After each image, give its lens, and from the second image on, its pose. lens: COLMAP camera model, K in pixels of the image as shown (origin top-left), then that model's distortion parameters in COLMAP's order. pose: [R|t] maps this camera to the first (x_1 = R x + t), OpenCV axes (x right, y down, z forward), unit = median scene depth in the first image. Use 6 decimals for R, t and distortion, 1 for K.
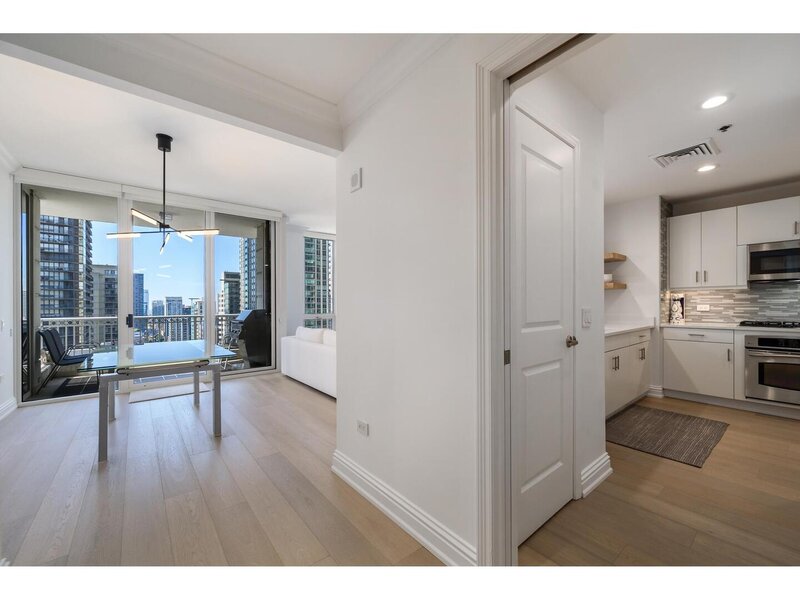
lens RADIAL K [[329.4, 0, 410.2], [0, 329.4, 303.4], [0, 0, 1]] dist [0.010485, -0.000553]
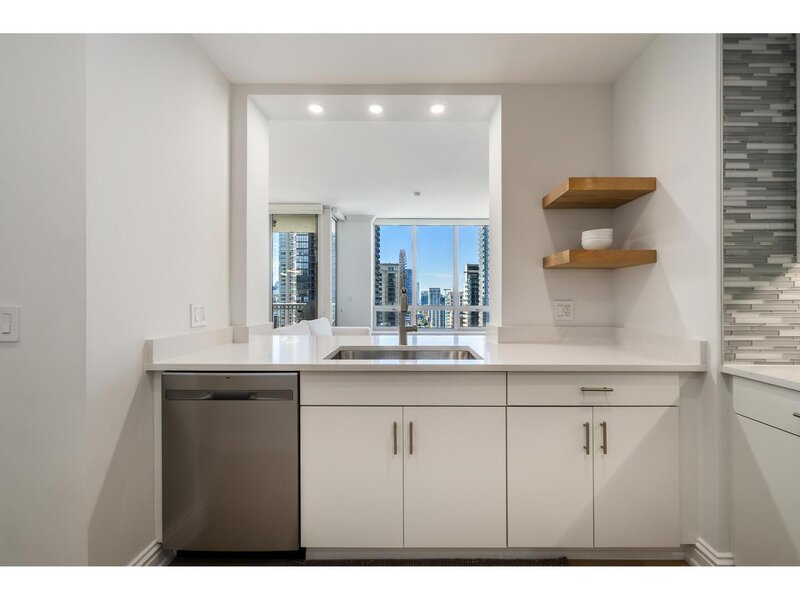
lens RADIAL K [[344.0, 0, 407.5], [0, 344.0, 292.1], [0, 0, 1]] dist [0.000575, 0.000105]
pose [[0.756374, 0.005729, -0.654115, 0.736176], [-0.009875, 0.999948, -0.002660, -0.005558], [0.654065, 0.008472, 0.756391, 0.533020]]
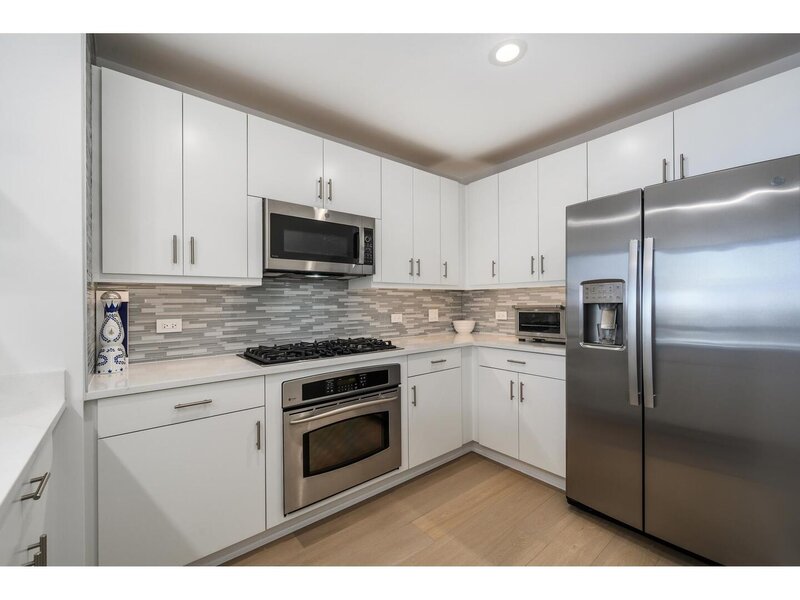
lens RADIAL K [[335.5, 0, 394.5], [0, 335.5, 303.0], [0, 0, 1]] dist [0.001915, 0.000080]
pose [[0.019453, 0.003394, 0.999805, 0.460333], [0.008085, 0.999961, -0.003551, -0.012859], [-0.999778, 0.008153, 0.019425, 0.714986]]
